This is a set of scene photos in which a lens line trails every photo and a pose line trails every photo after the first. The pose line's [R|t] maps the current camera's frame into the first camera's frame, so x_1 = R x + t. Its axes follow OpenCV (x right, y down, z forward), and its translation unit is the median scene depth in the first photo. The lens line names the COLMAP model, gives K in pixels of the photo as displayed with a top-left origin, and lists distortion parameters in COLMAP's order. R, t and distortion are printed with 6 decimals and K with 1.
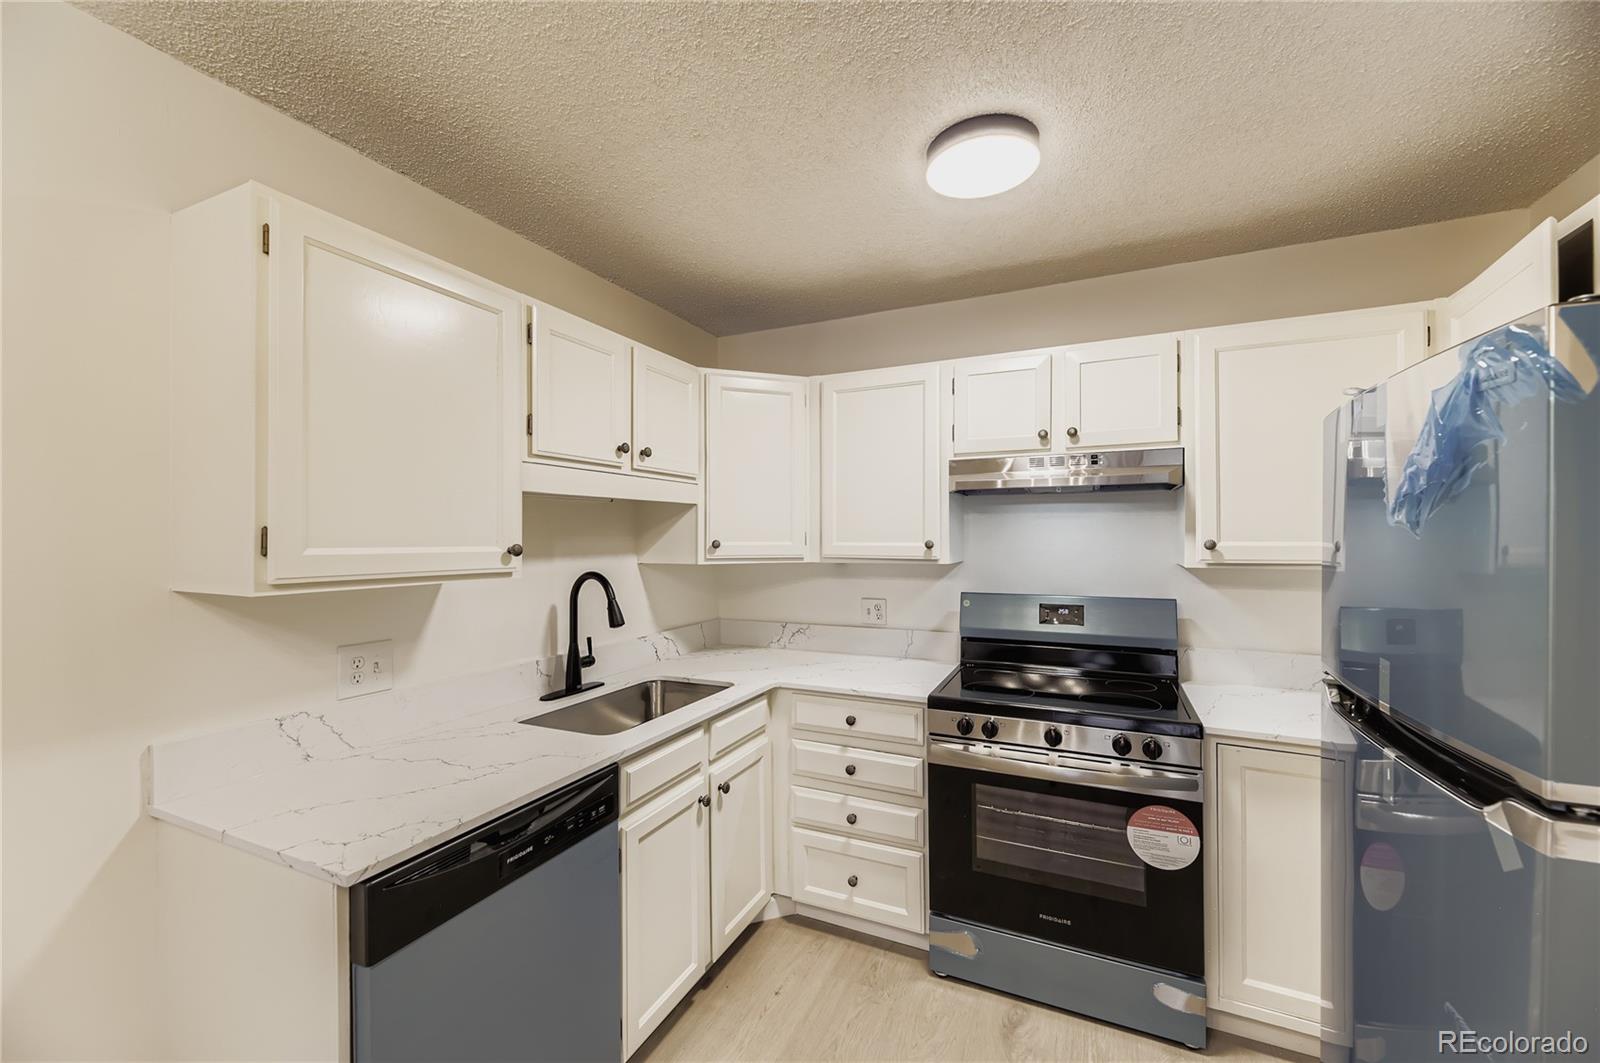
lens RADIAL K [[646.9, 0, 790.2], [0, 646.9, 534.8], [0, 0, 1]] dist [0.015434, -0.003341]
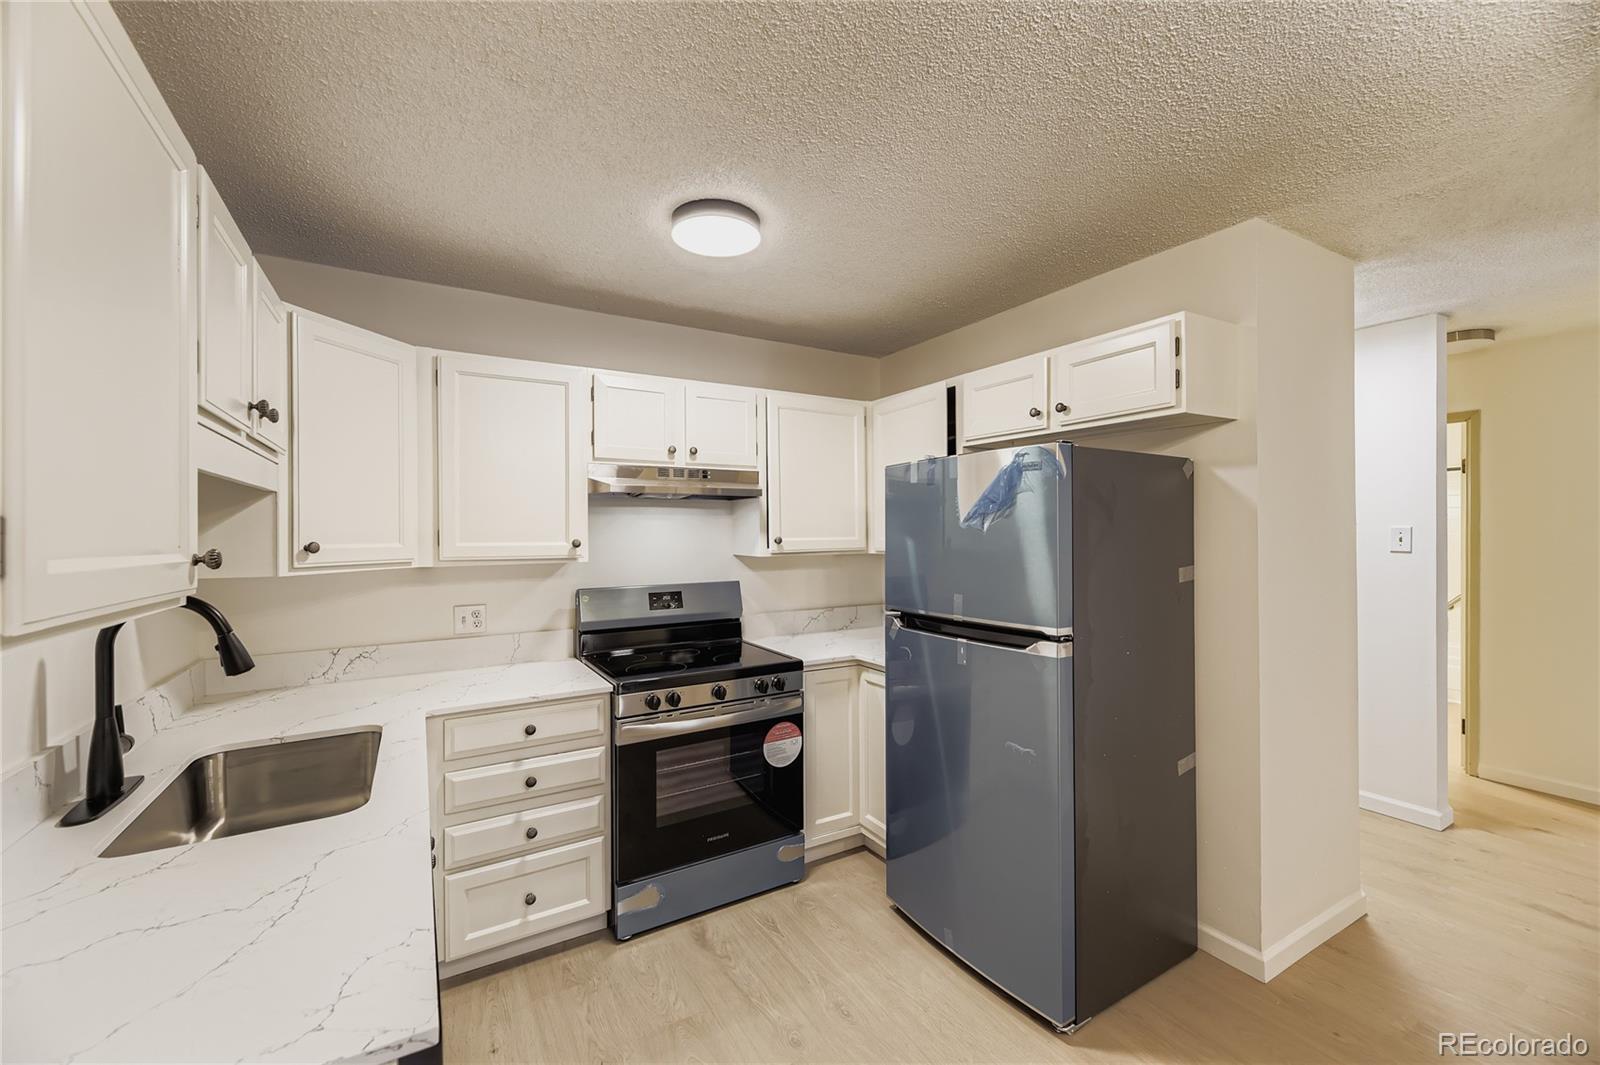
lens RADIAL K [[646.9, 0, 809.9], [0, 646.9, 531.9], [0, 0, 1]] dist [0.015434, -0.003341]
pose [[0.554164, -0.000014, 0.832407, -0.487437], [0.004335, 0.999986, -0.002869, 0.001315], [-0.832396, 0.005199, 0.554157, 0.134821]]
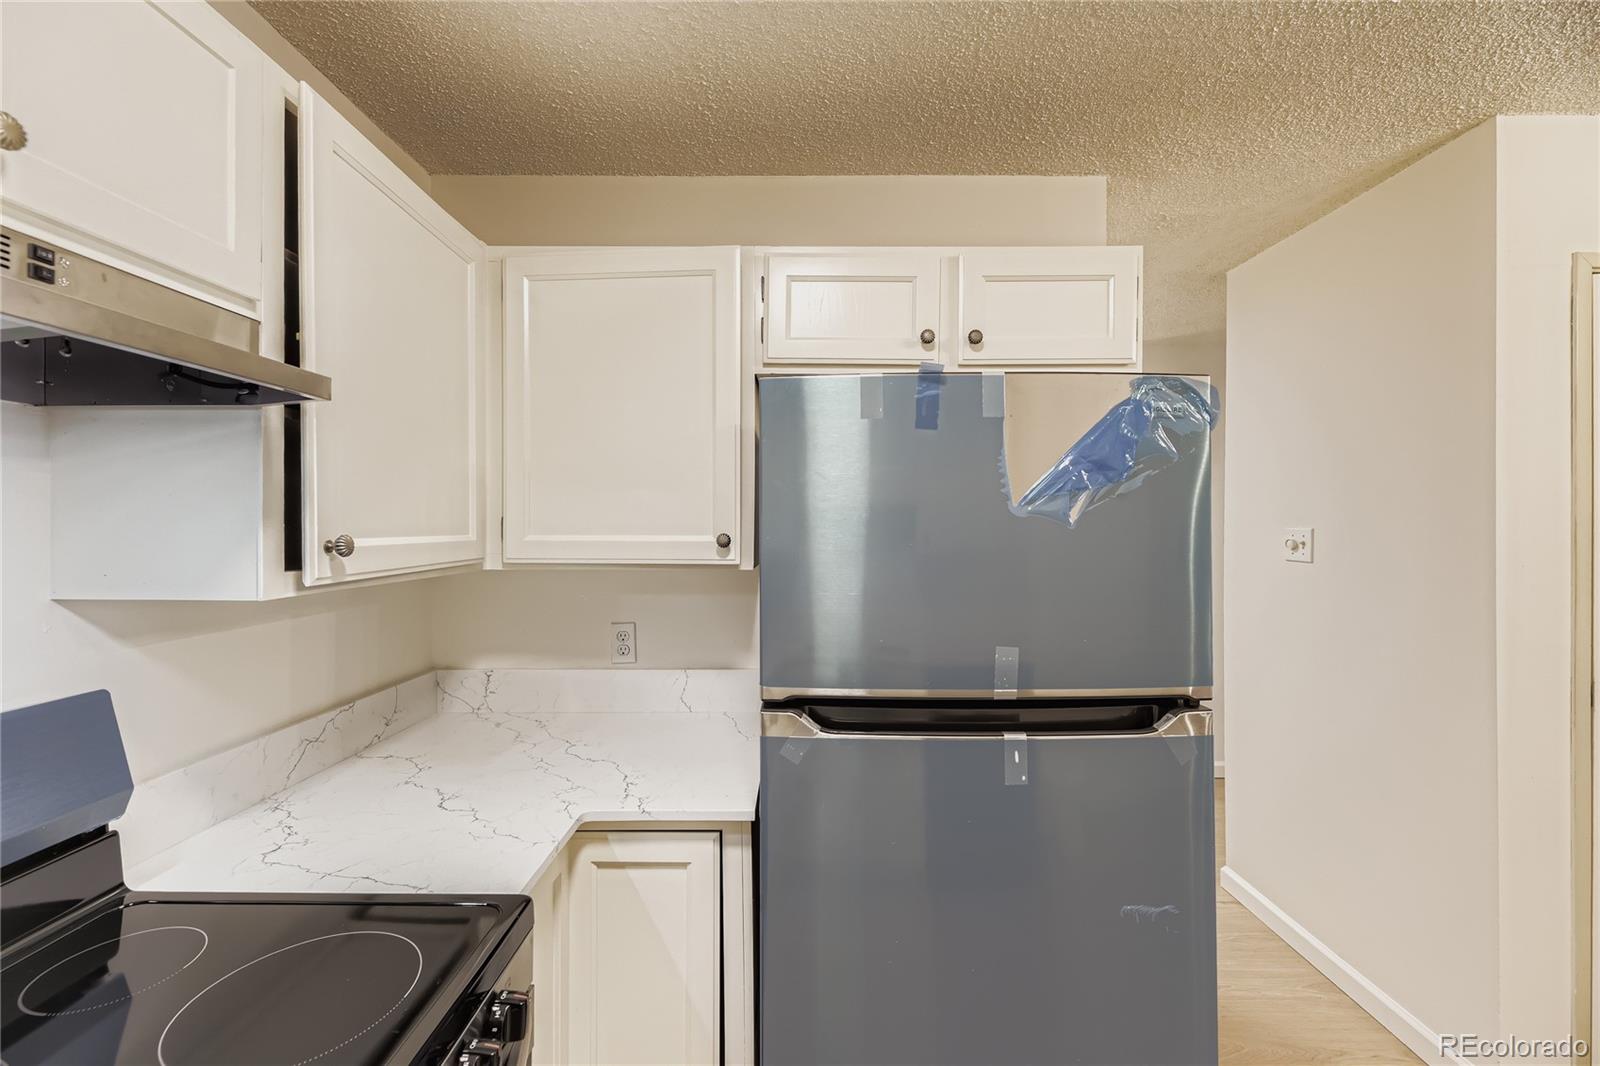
lens RADIAL K [[646.9, 0, 794.9], [0, 646.9, 518.8], [0, 0, 1]] dist [0.015434, -0.003341]
pose [[-0.415484, 0.010679, 0.909538, 0.066918], [0.000605, 0.999934, -0.011464, 0.001208], [-0.909601, -0.004213, -0.415463, 0.847132]]
